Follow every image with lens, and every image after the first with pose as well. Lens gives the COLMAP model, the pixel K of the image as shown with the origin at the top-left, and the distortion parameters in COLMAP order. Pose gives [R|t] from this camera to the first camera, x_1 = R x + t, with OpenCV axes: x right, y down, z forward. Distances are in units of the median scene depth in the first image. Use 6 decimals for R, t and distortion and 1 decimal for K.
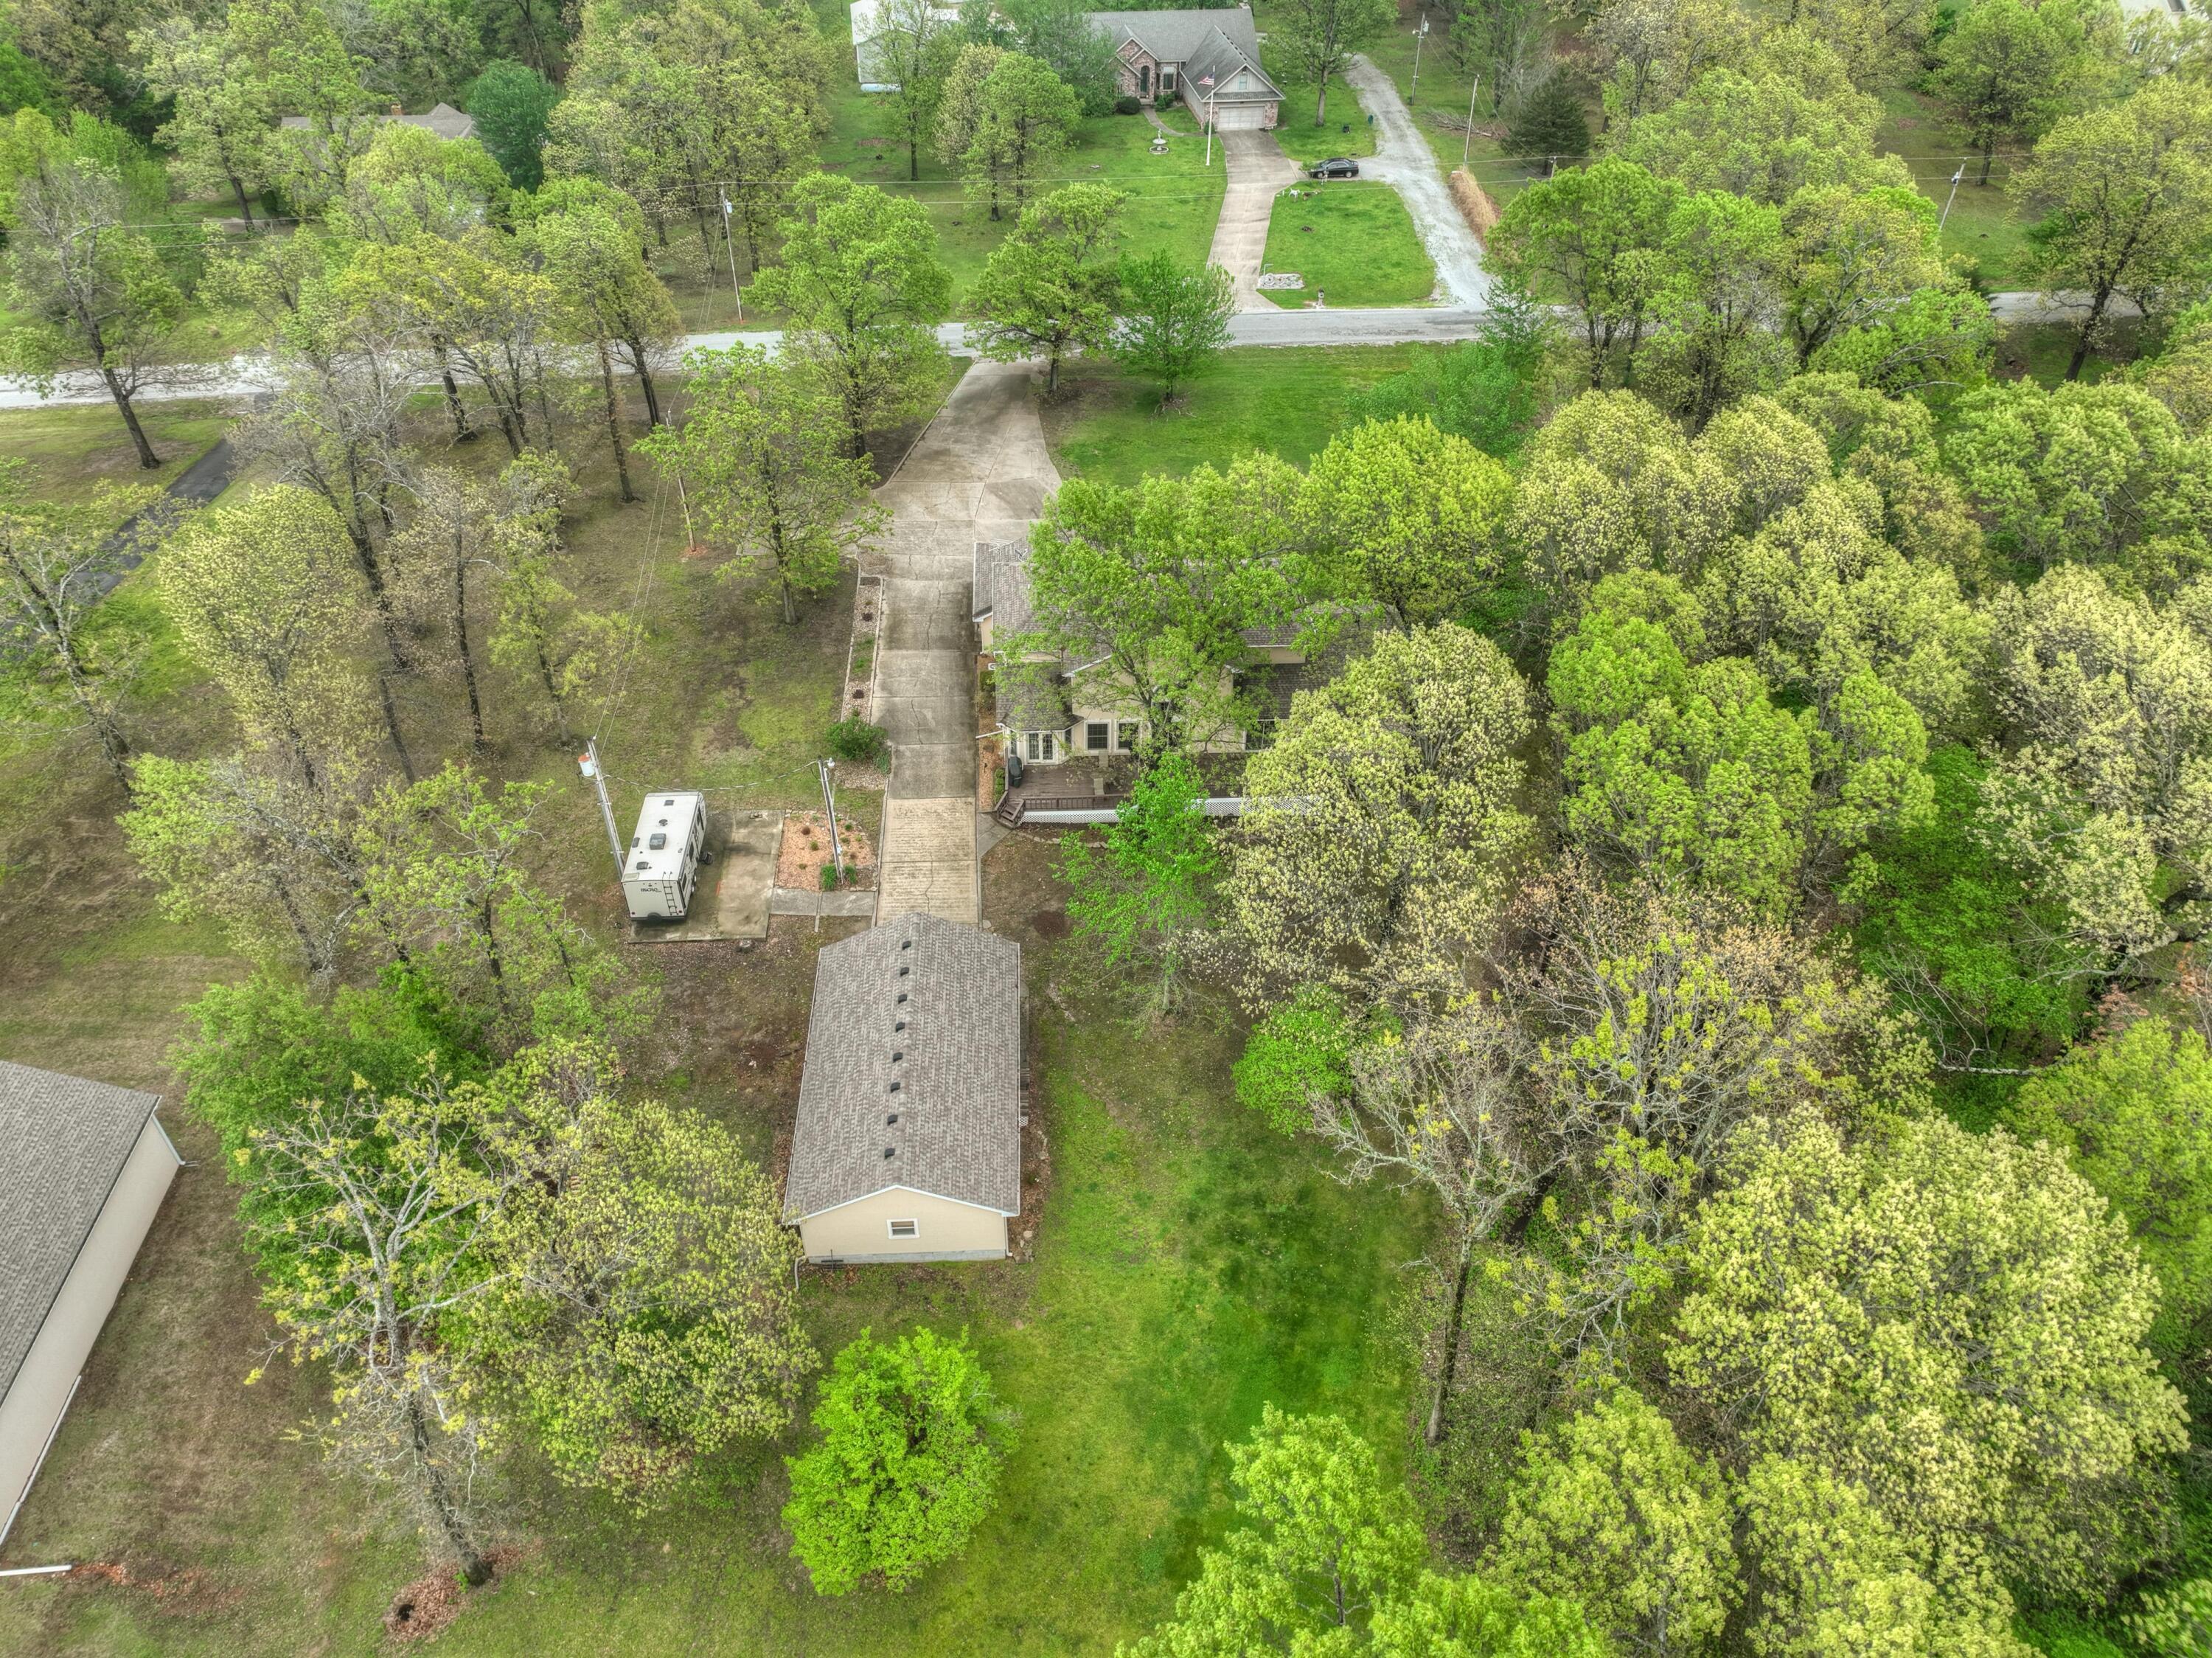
lens RADIAL K [[1560.4, 0, 1106.2], [0, 1560.4, 821.8], [0, 0, 1]] dist [-0.000800, 0.019937]
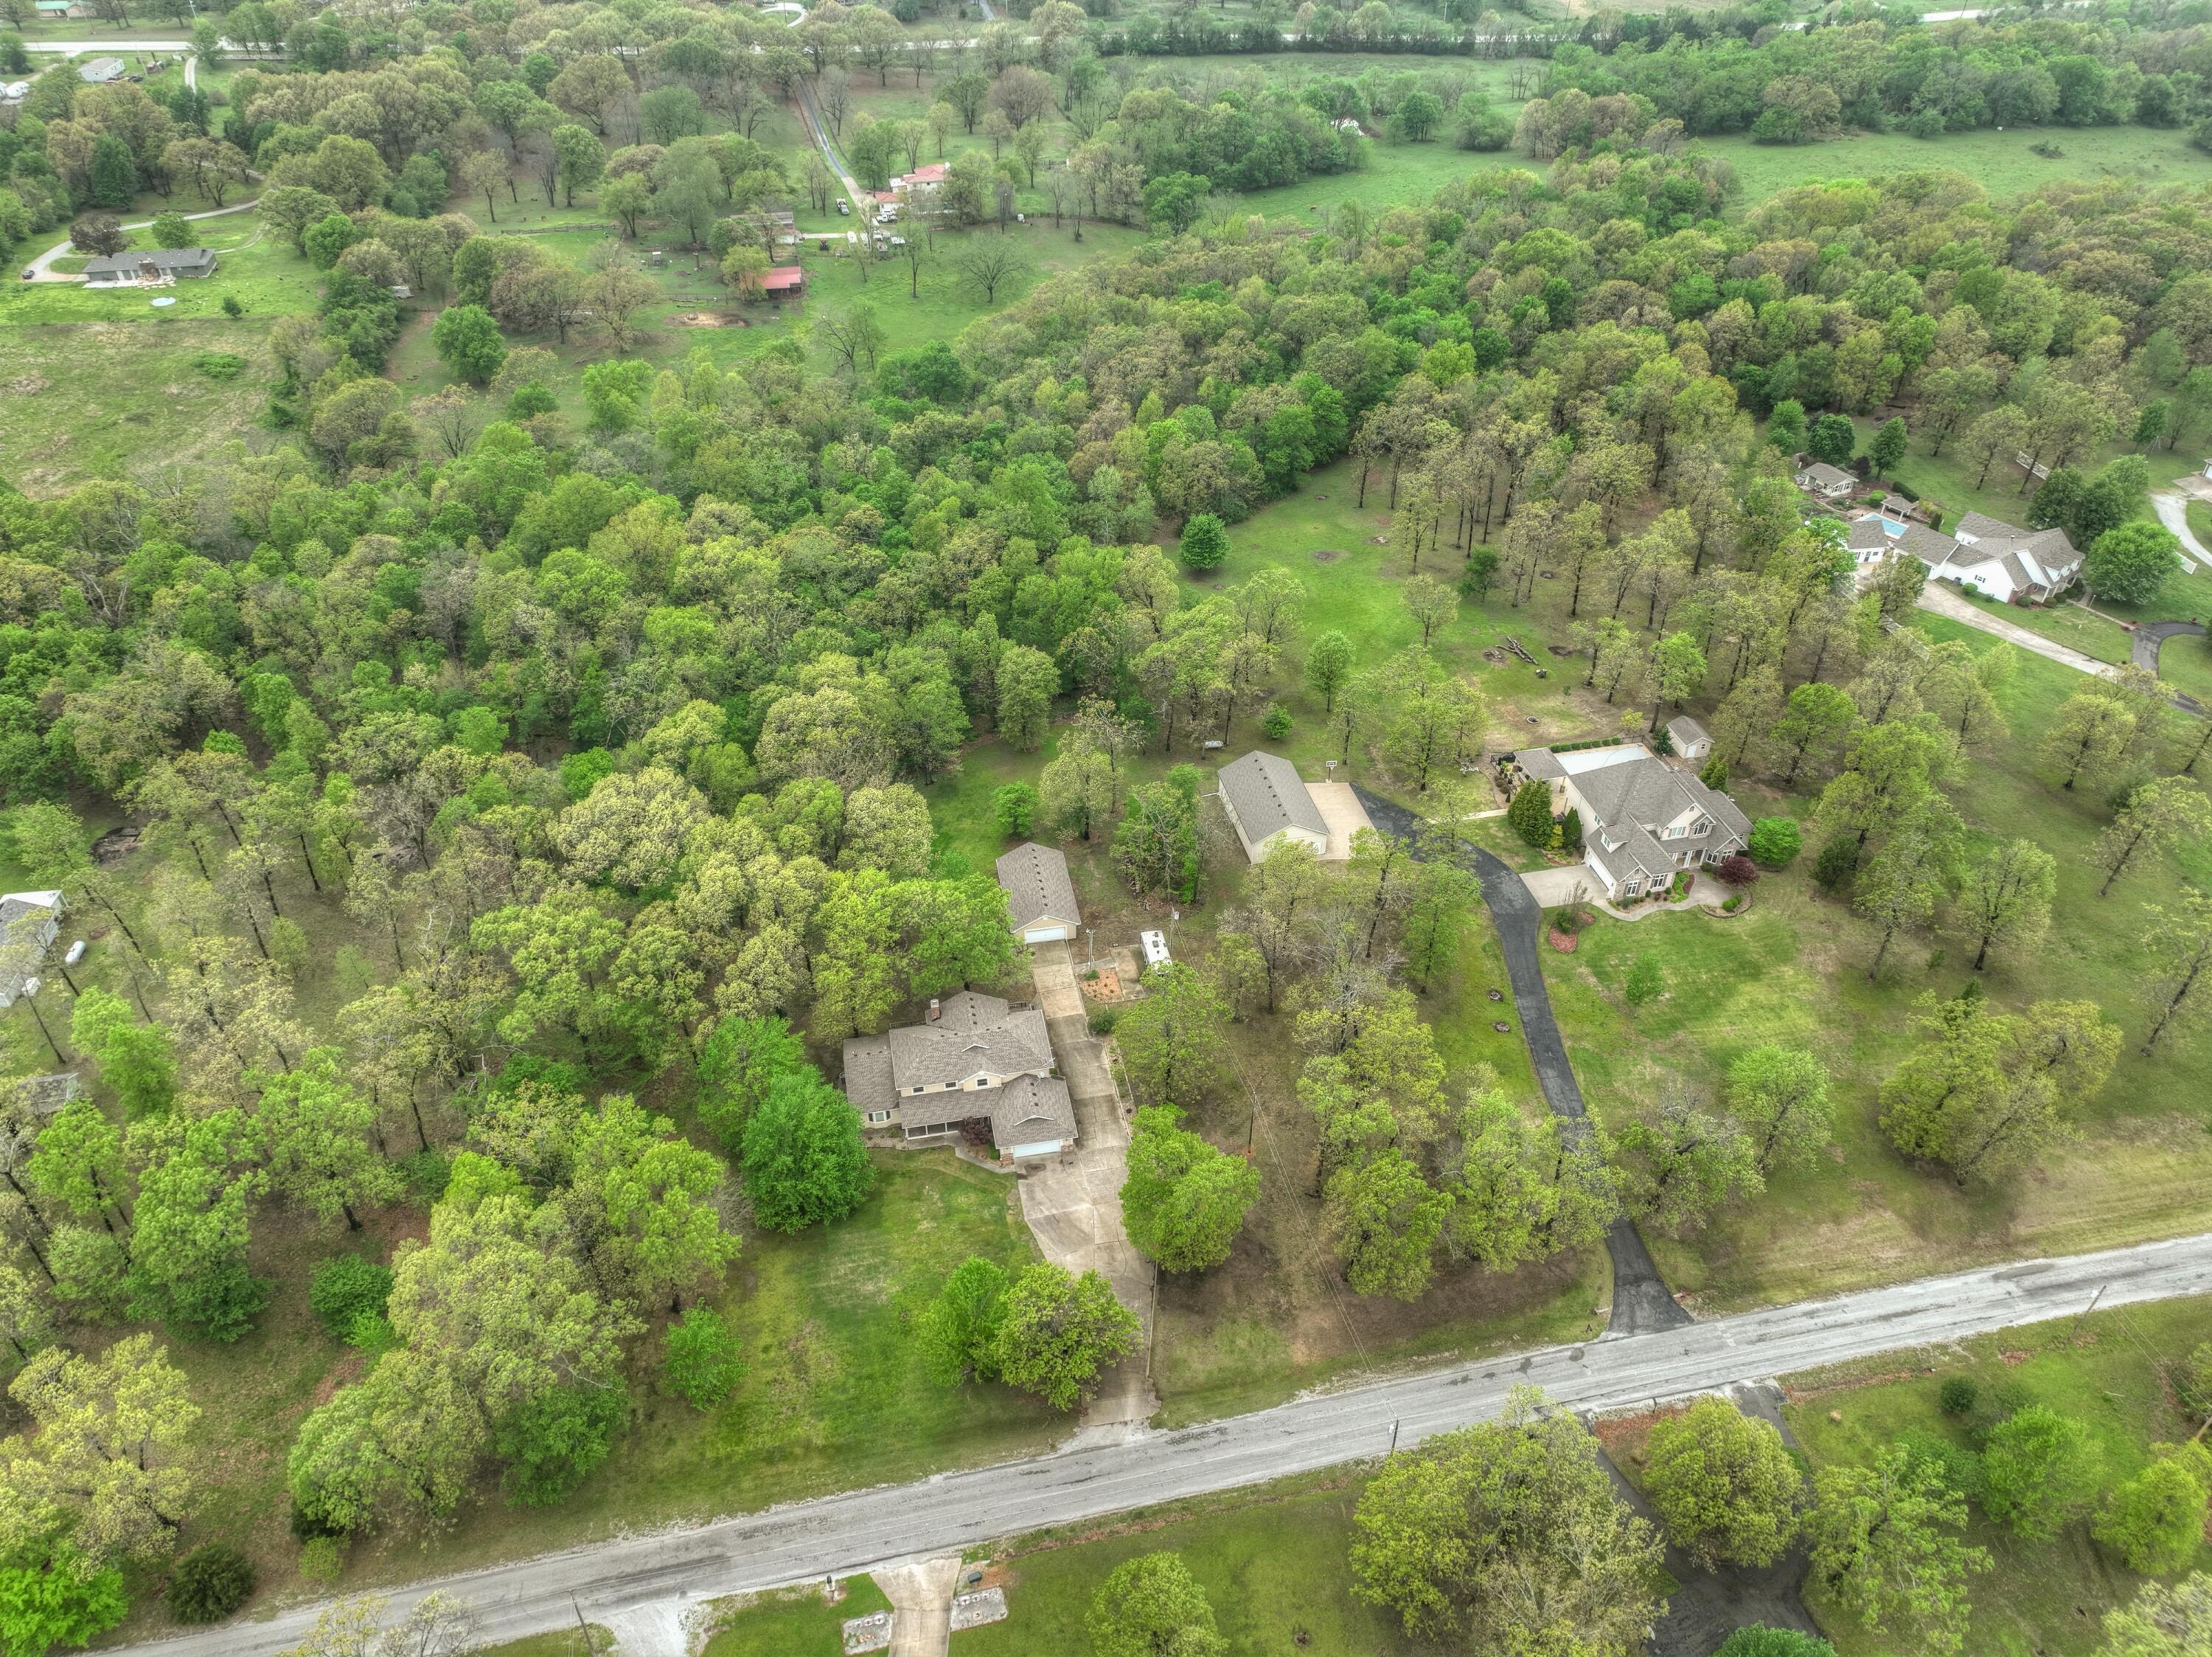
lens RADIAL K [[1560.3, 0, 1106.2], [0, 1560.3, 821.3], [0, 0, 1]] dist [-0.000800, 0.019937]
pose [[-0.990456, 0.076914, -0.114370, 0.060586], [-0.093967, 0.230224, 0.968590, -2.088374], [0.100829, 0.970093, -0.220799, 1.127640]]
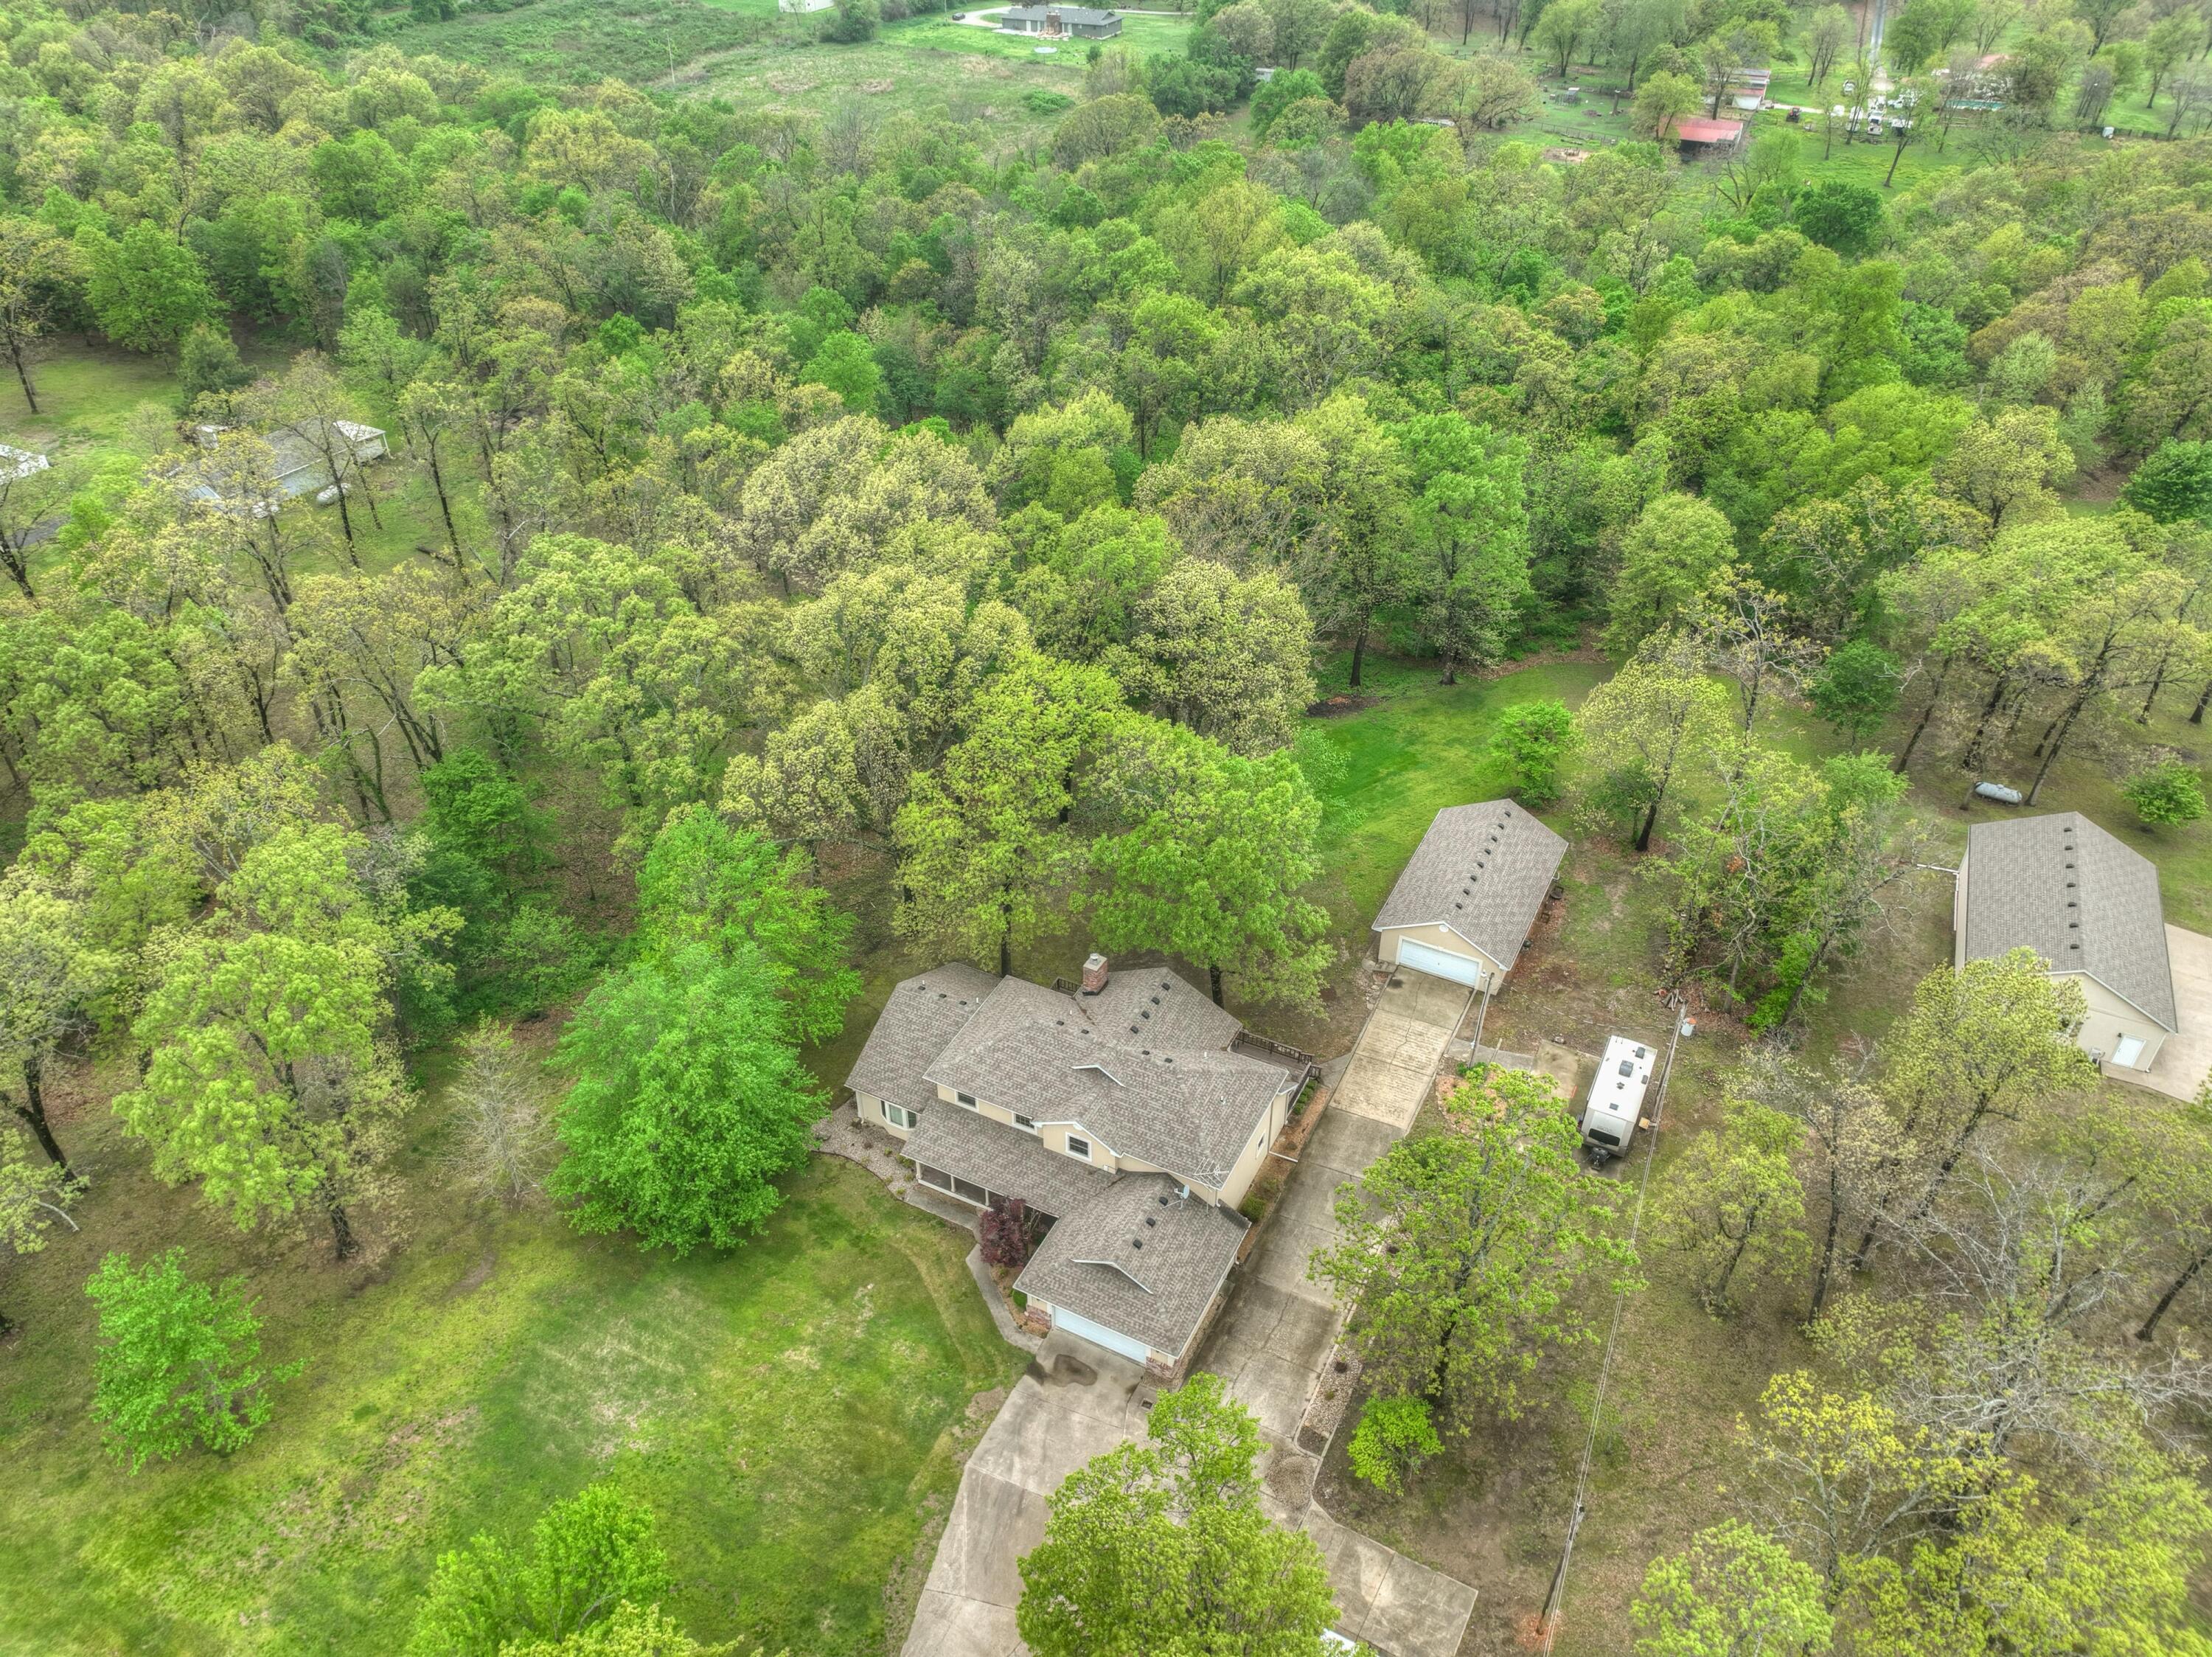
lens RADIAL K [[1560.3, 0, 1106.2], [0, 1560.3, 821.3], [0, 0, 1]] dist [-0.000800, 0.019937]
pose [[-0.869397, -0.296397, 0.395346, -0.294695], [0.306592, 0.303867, 0.902034, -1.015539], [-0.387493, 0.905436, -0.173308, 0.981264]]
